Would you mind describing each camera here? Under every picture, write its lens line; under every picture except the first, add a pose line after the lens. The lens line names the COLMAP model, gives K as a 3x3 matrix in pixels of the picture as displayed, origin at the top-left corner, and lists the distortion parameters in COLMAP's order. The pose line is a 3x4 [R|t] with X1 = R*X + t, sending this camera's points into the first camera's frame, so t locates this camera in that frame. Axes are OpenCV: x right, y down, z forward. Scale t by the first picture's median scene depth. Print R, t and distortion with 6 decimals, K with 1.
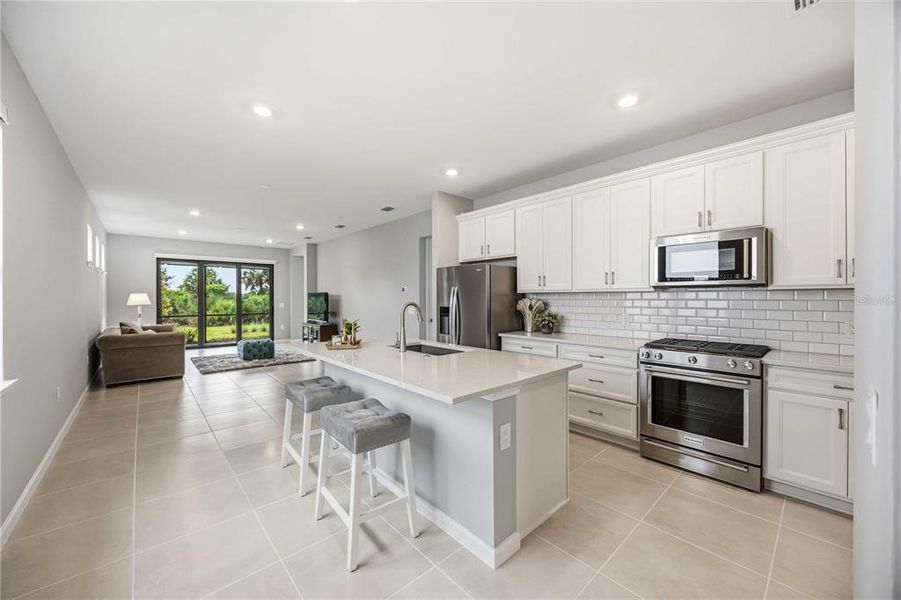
lens RADIAL K [[349.2, 0, 449.2], [0, 349.2, 299.5], [0, 0, 1]] dist [-0.002503, -0.000356]
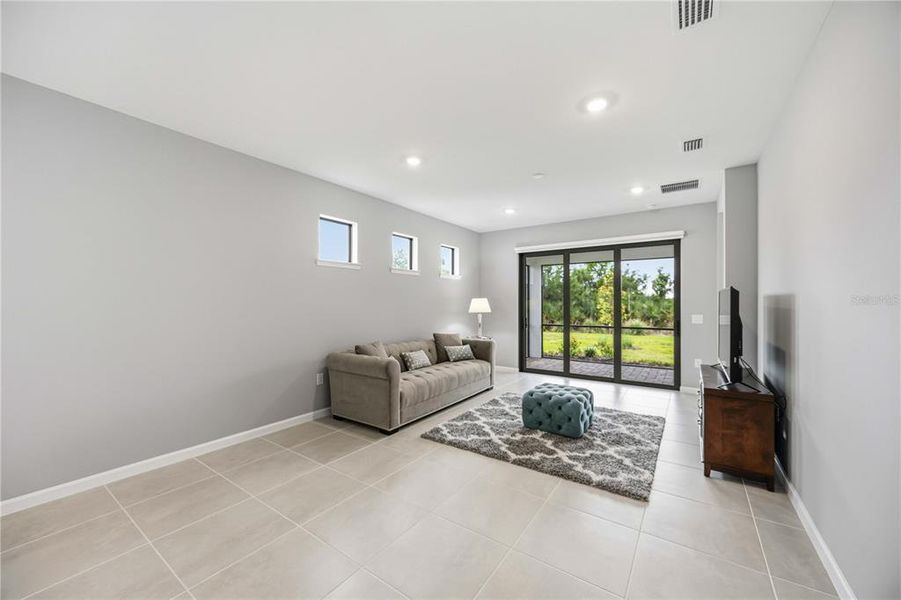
lens RADIAL K [[349.2, 0, 449.2], [0, 349.2, 299.5], [0, 0, 1]] dist [-0.002503, -0.000356]
pose [[0.229973, -0.009642, -0.973149, -0.110089], [-0.003990, 0.999933, -0.010851, -0.005436], [0.973189, 0.006379, 0.229919, 0.730350]]
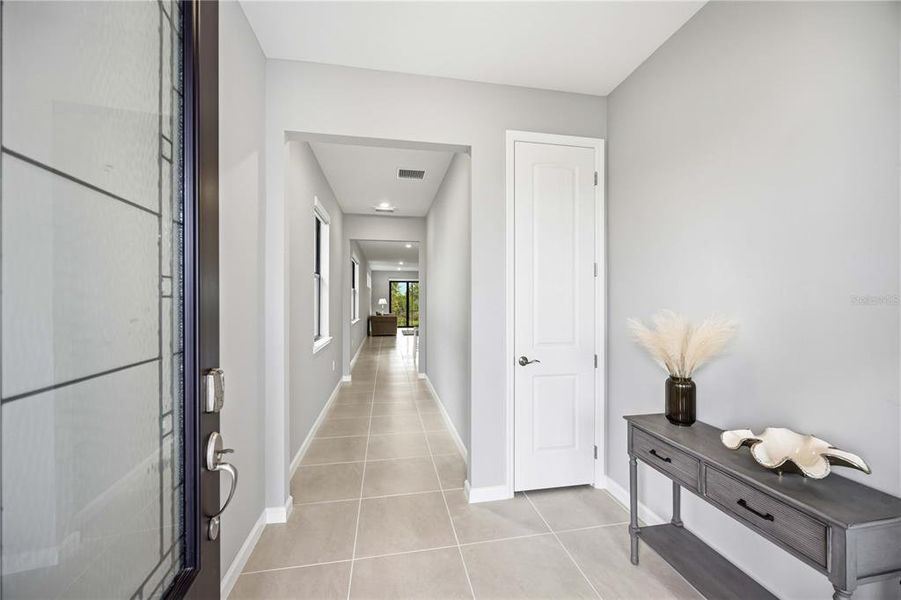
lens RADIAL K [[349.2, 0, 449.2], [0, 349.2, 299.5], [0, 0, 1]] dist [-0.002503, -0.000356]
pose [[0.855786, -0.000068, -0.517330, 0.561581], [-0.004624, 0.999959, -0.007781, 0.003224], [0.517309, 0.009051, 0.855751, -0.614992]]
